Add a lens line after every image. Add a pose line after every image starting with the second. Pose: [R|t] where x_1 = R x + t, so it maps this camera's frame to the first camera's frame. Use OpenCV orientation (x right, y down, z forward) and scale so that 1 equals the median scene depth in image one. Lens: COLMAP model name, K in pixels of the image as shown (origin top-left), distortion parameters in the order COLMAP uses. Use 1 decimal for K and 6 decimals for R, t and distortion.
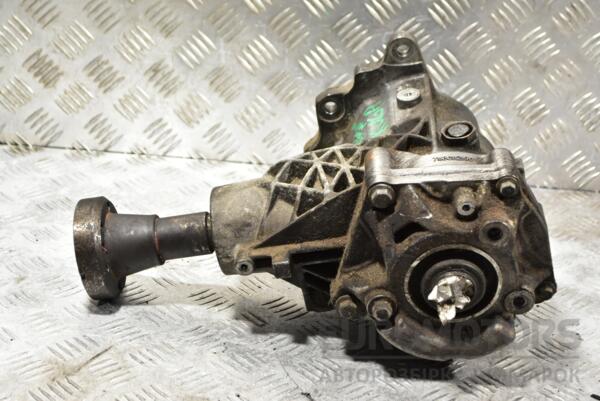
lens RADIAL K [[1307.5, 0, 298.7], [0, 1307.5, 205.1], [0, 0, 1]] dist [-0.003418, 0.000000]
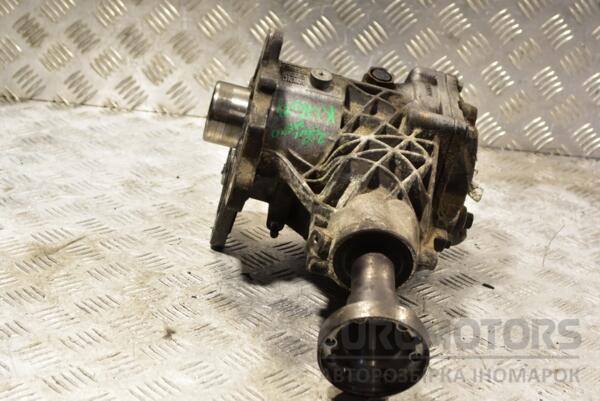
lens RADIAL K [[1265.2, 0, 299.8], [0, 1265.2, 202.6], [0, 0, 1]] dist [0.008562, 0.000000]
pose [[0.999324, 0.021718, 0.029651, 0.014491], [-0.020198, 0.998512, -0.050648, 0.102078], [-0.030707, 0.050015, 0.998276, -0.127140]]
